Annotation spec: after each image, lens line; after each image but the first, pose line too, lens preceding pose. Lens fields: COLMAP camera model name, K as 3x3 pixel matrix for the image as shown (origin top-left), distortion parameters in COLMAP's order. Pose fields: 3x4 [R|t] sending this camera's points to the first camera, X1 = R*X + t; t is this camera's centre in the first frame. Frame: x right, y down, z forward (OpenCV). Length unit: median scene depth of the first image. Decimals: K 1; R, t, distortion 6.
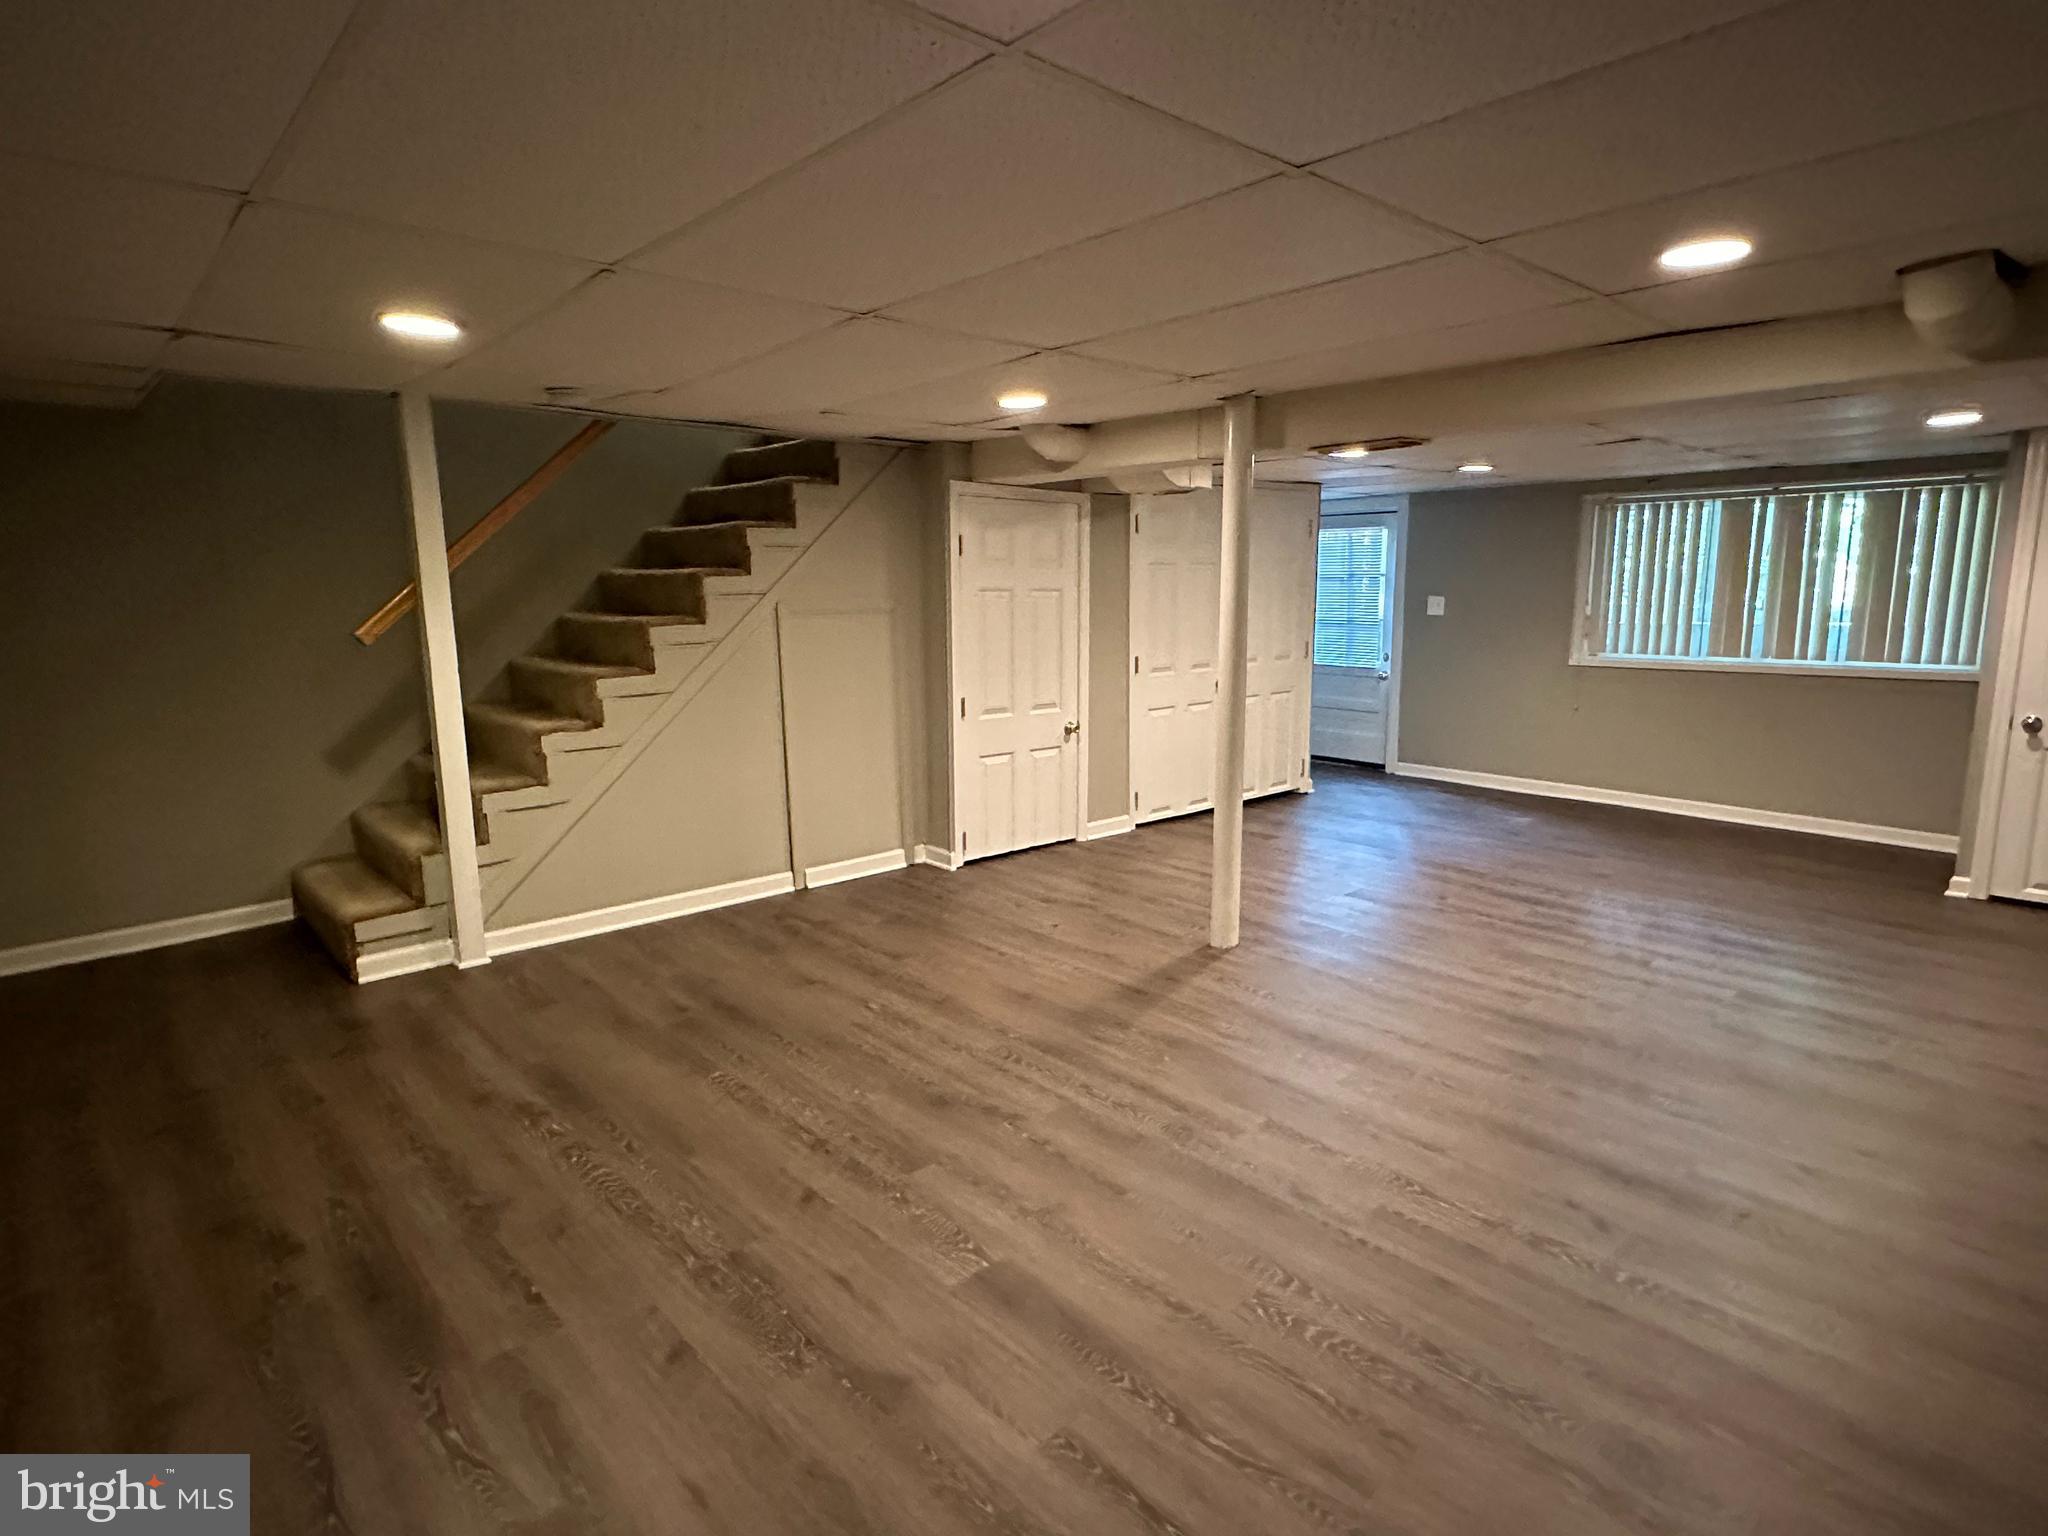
lens RADIAL K [[1118.9, 0, 1021.4], [0, 1118.9, 773.8], [0, 0, 1]] dist [-0.003244, 0.000150]
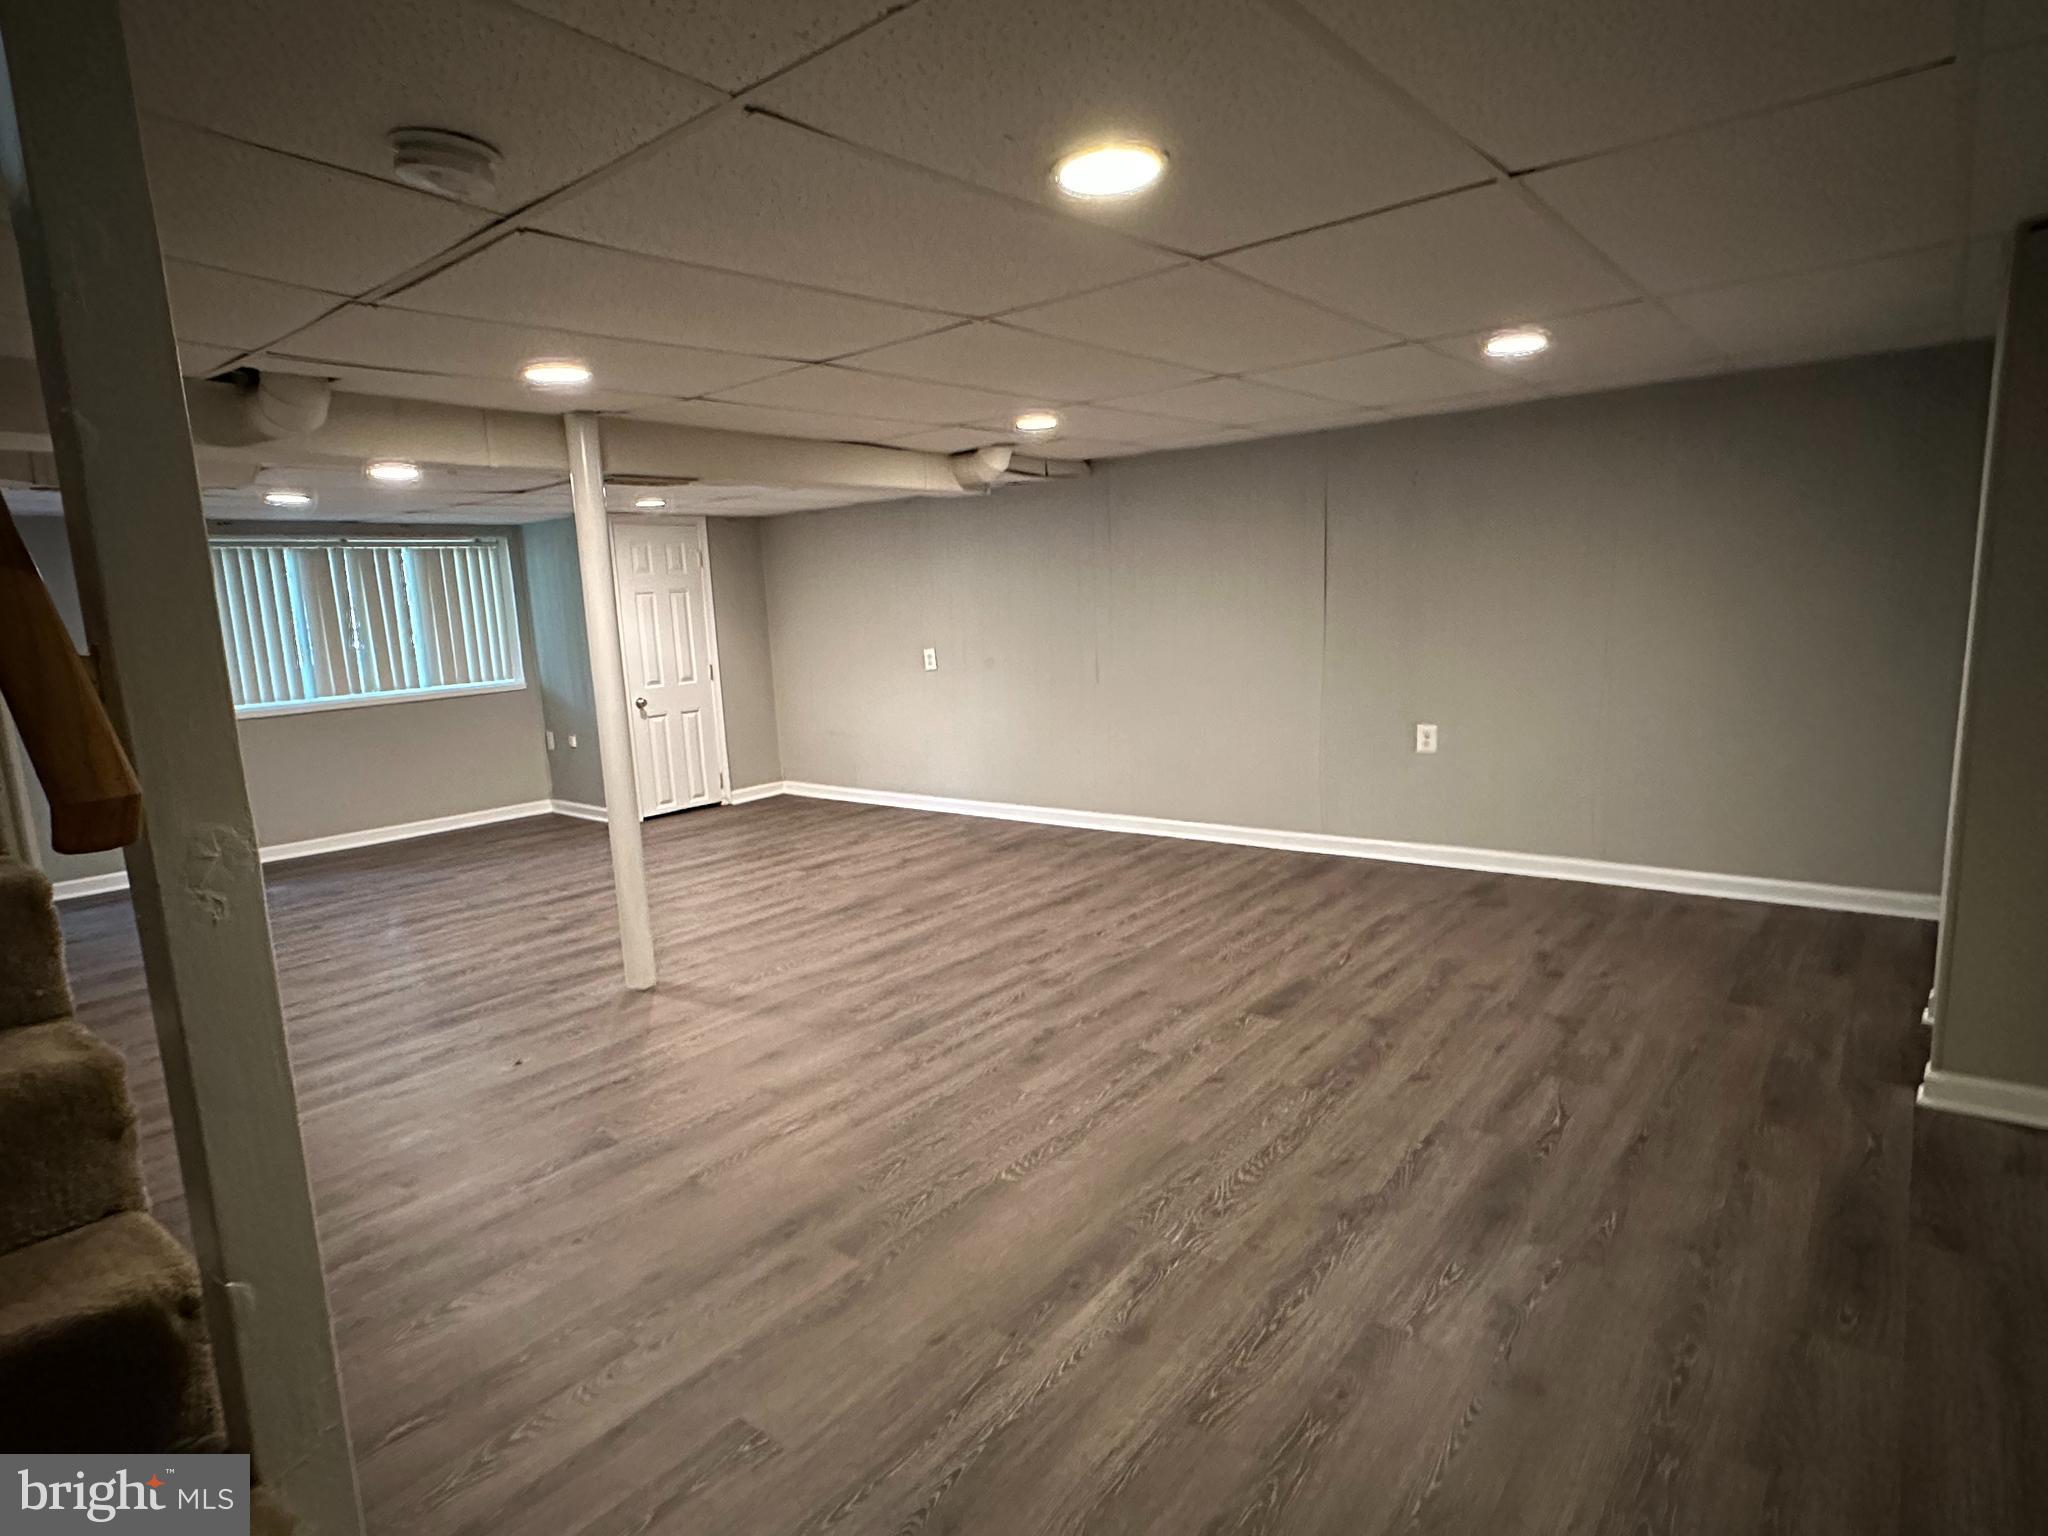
lens RADIAL K [[1118.9, 0, 1020.6], [0, 1118.9, 768.1], [0, 0, 1]] dist [-0.003244, 0.000150]
pose [[-0.161420, -0.137933, 0.977199, -1.099576], [0.214050, 0.961720, 0.171106, -0.168103], [-0.963393, 0.236790, -0.125716, 1.086269]]
